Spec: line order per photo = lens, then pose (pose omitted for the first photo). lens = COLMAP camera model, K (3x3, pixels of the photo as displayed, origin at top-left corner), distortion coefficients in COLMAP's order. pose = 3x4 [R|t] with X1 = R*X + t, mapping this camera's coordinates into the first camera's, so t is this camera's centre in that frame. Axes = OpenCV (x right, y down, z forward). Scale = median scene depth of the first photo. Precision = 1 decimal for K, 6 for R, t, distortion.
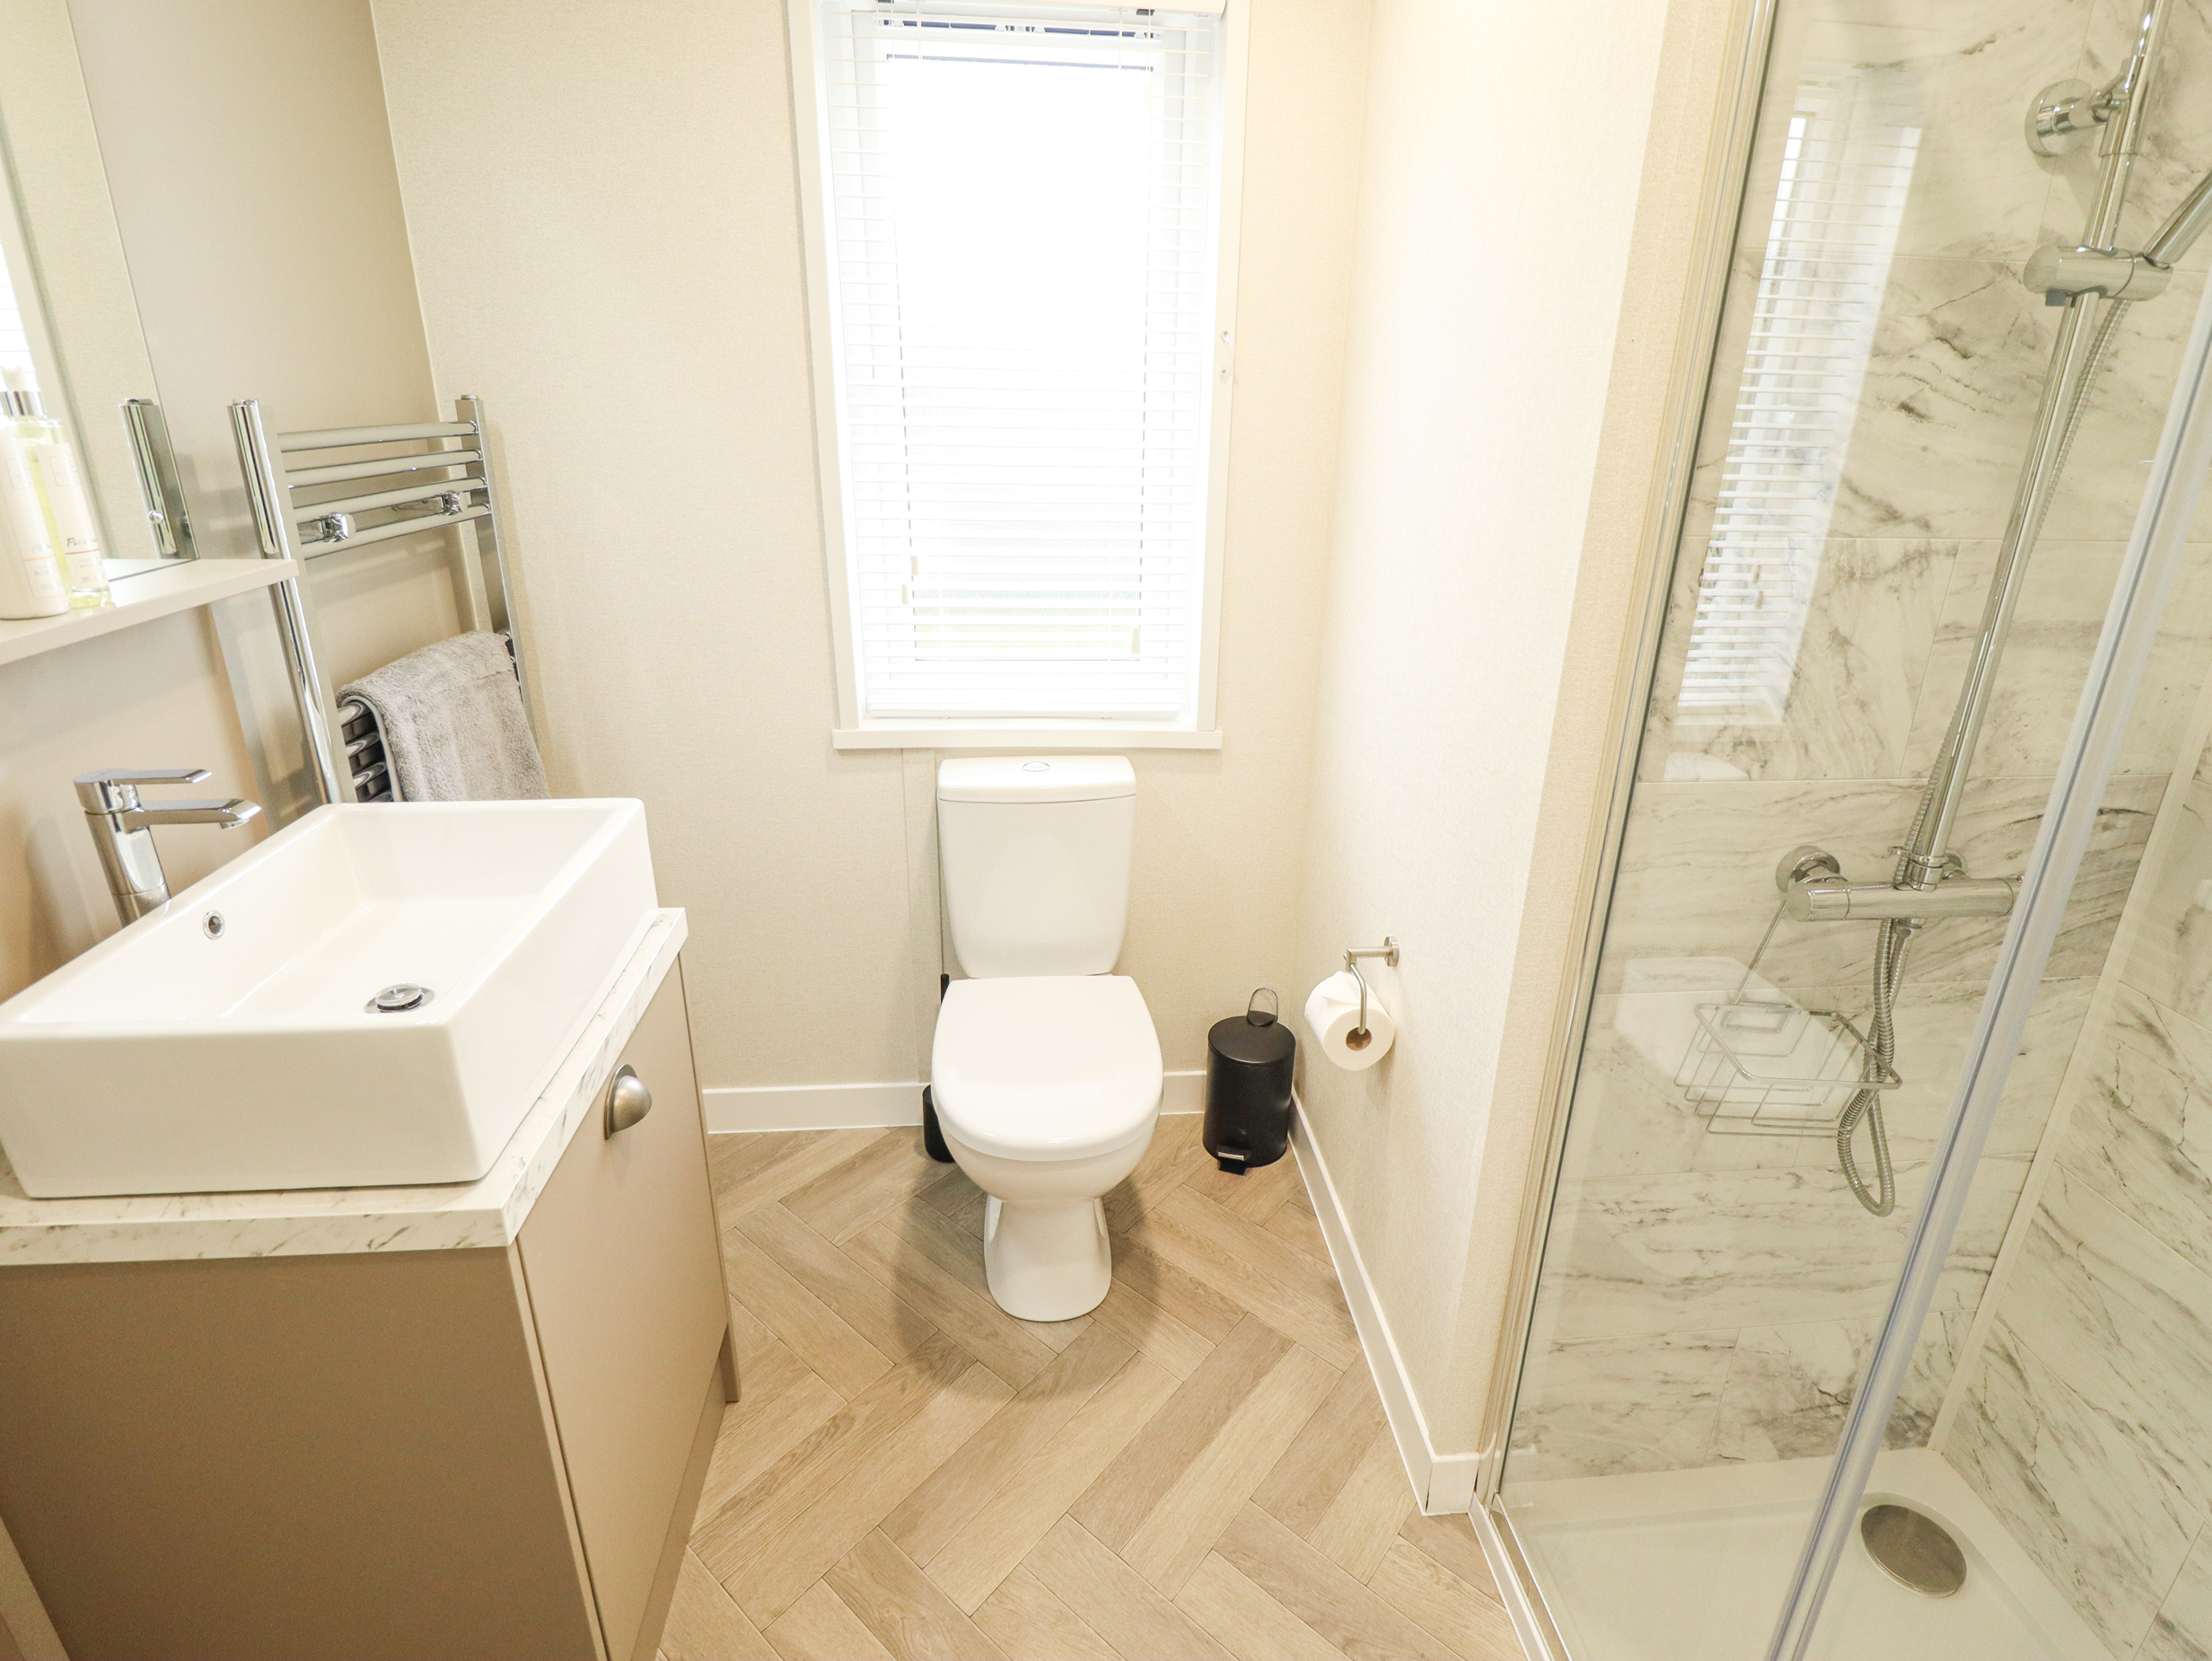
lens RADIAL K [[1139.3, 0, 1123.6], [0, 1139.3, 825.0], [0, 0, 1]] dist [-0.005996, -0.007099]
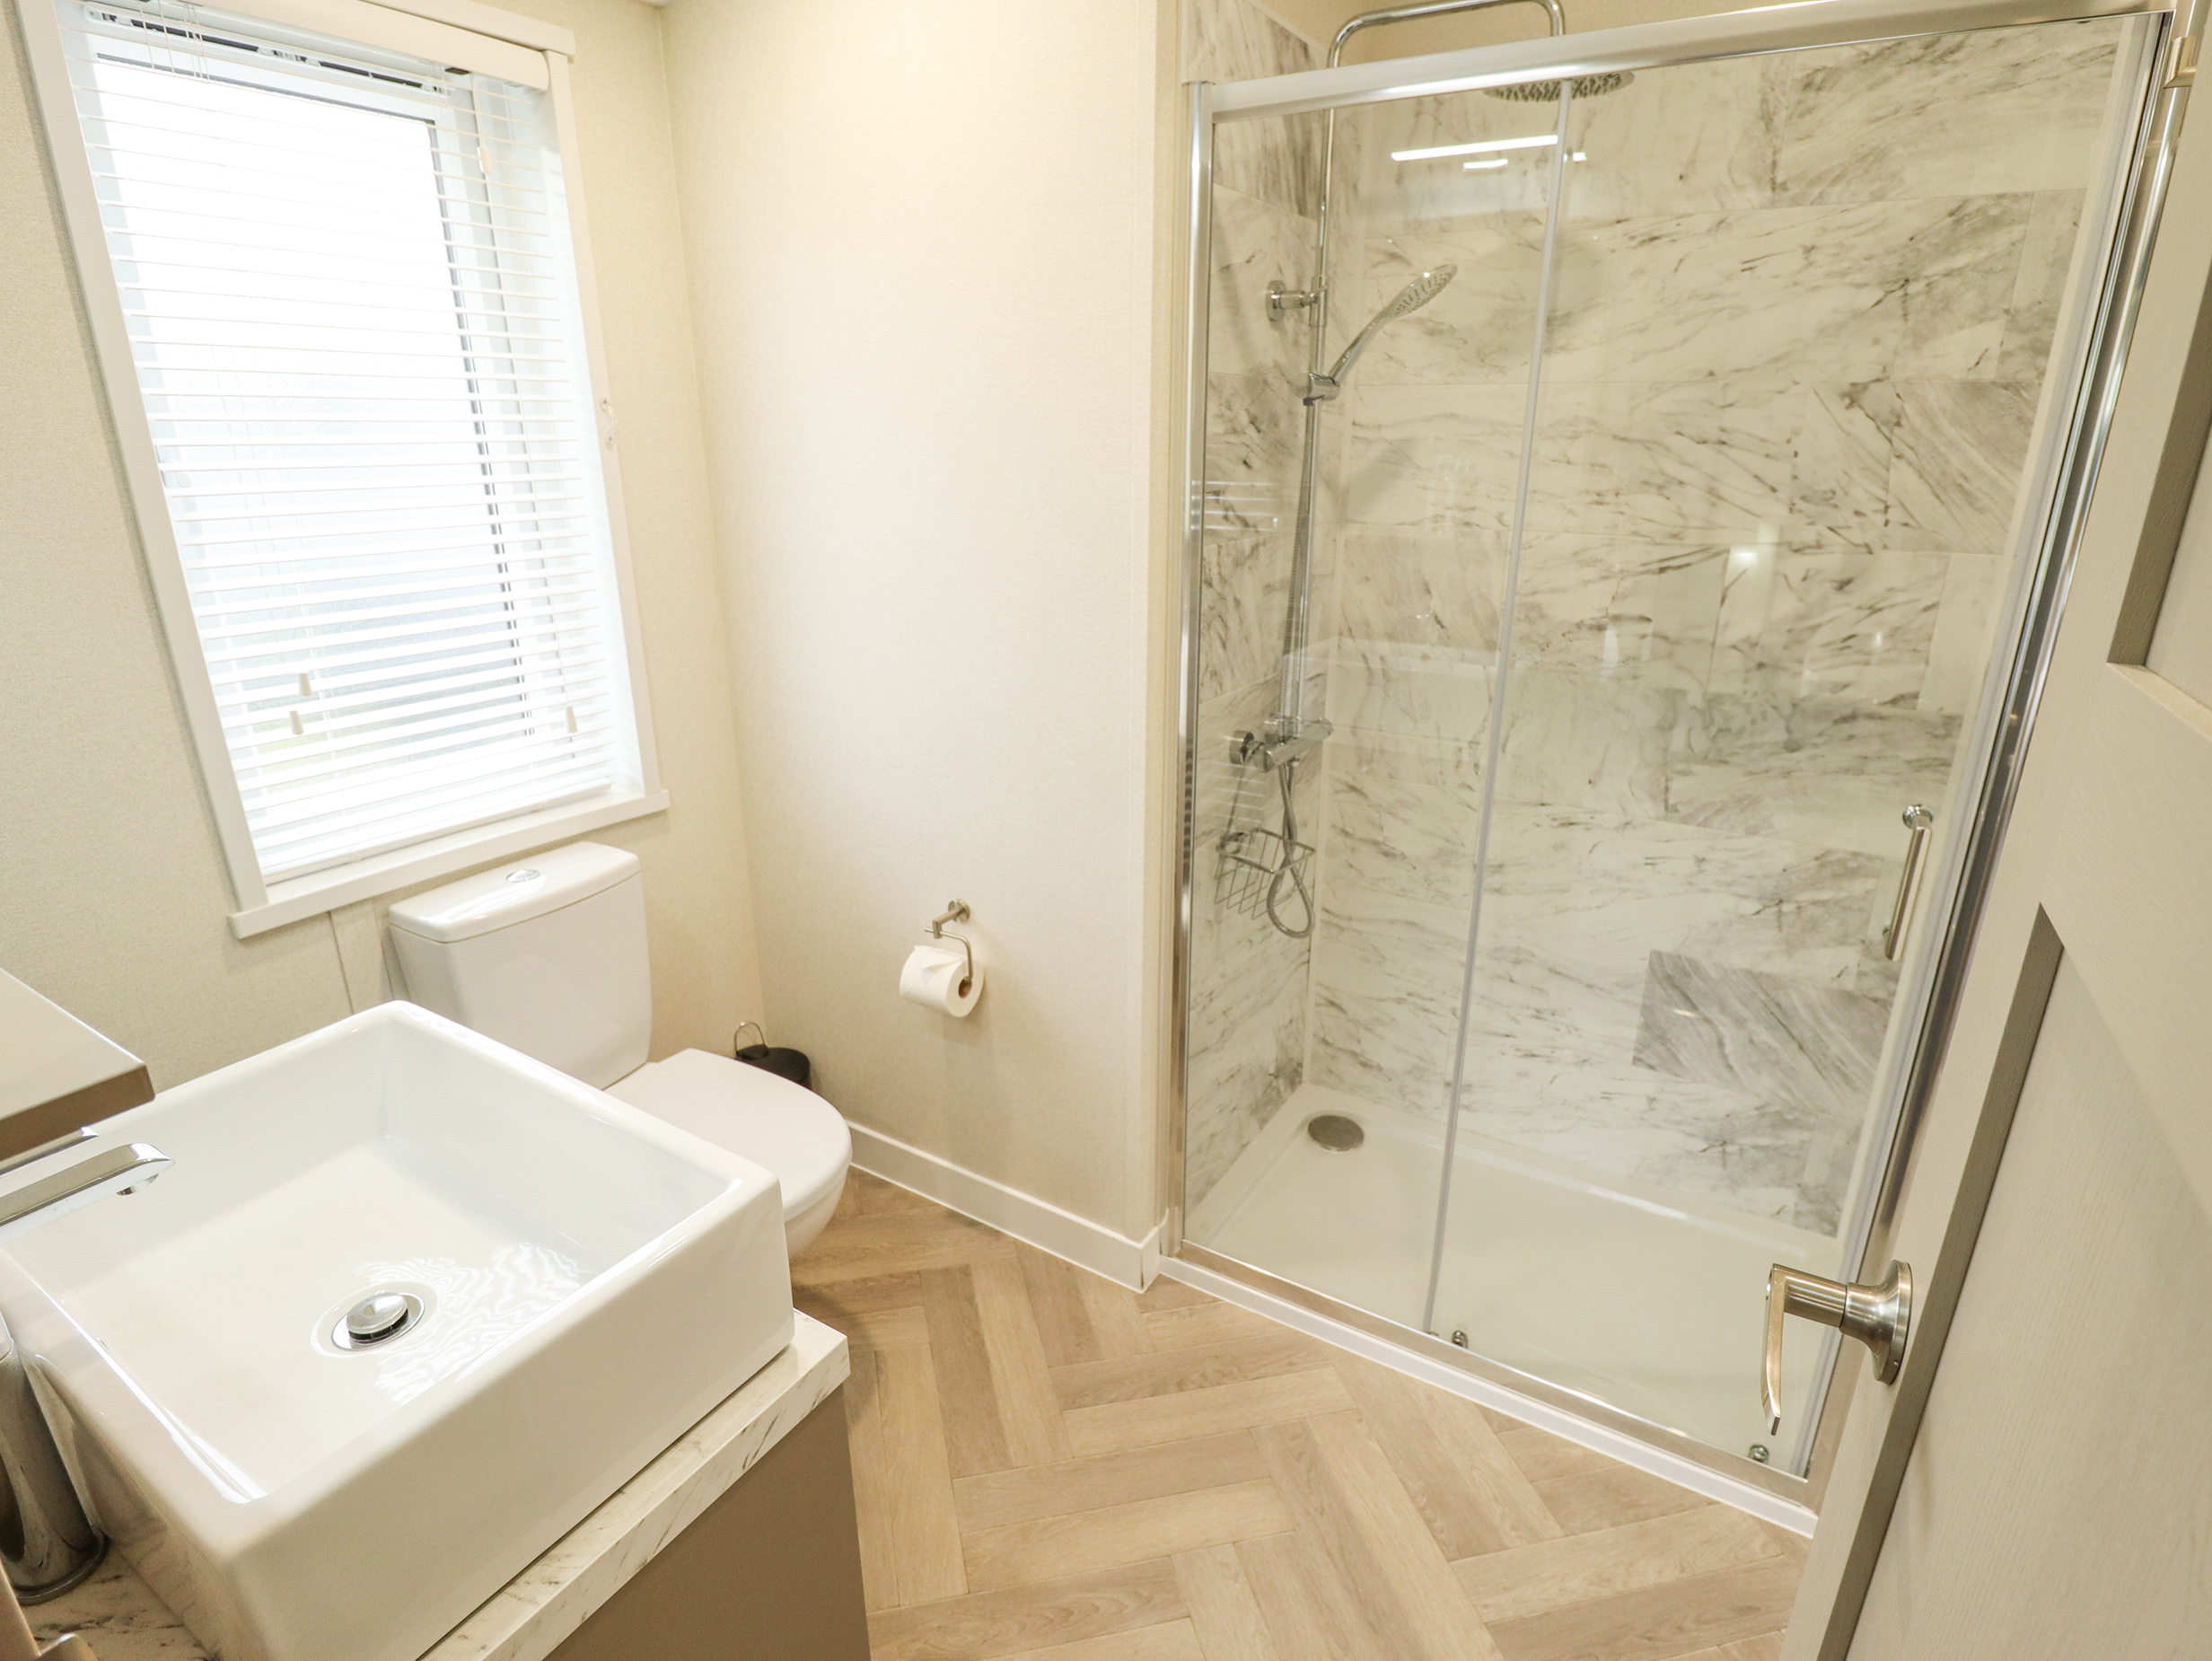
lens RADIAL K [[1139.3, 0, 1123.9], [0, 1139.3, 824.3], [0, 0, 1]] dist [-0.005996, -0.007099]
pose [[0.602996, -0.278691, 0.747481, -0.596510], [0.292359, 0.949003, 0.117980, -0.075349], [-0.742242, 0.147391, 0.653723, 0.067768]]
